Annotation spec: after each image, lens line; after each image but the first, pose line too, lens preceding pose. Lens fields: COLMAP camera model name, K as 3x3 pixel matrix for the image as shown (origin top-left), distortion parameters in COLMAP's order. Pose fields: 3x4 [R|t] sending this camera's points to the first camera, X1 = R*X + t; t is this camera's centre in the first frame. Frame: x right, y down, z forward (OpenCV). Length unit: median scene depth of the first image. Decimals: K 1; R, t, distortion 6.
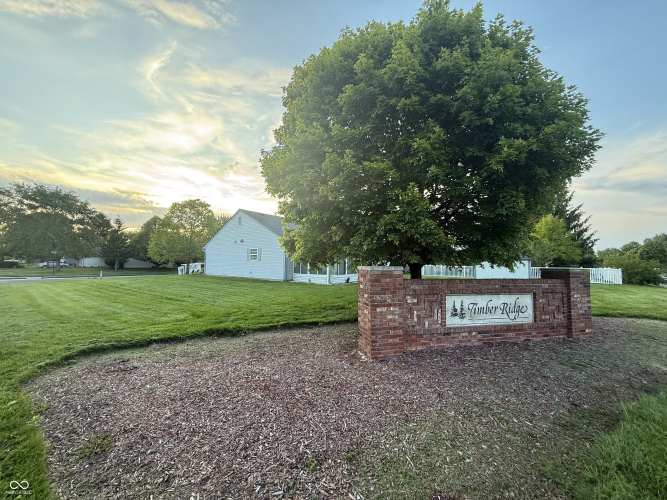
lens RADIAL K [[265.5, 0, 333.4], [0, 265.5, 250.5], [0, 0, 1]] dist [-0.001286, -0.000542]
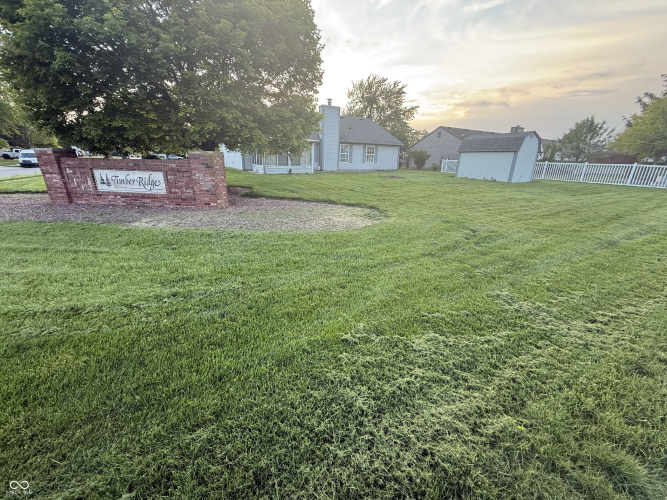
lens RADIAL K [[265.5, 0, 332.1], [0, 265.5, 249.4], [0, 0, 1]] dist [-0.001286, -0.000542]
pose [[0.924747, 0.129094, -0.358019, 2.154624], [0.010478, 0.931722, 0.363022, 0.060340], [0.380438, -0.339455, 0.860254, 0.080846]]
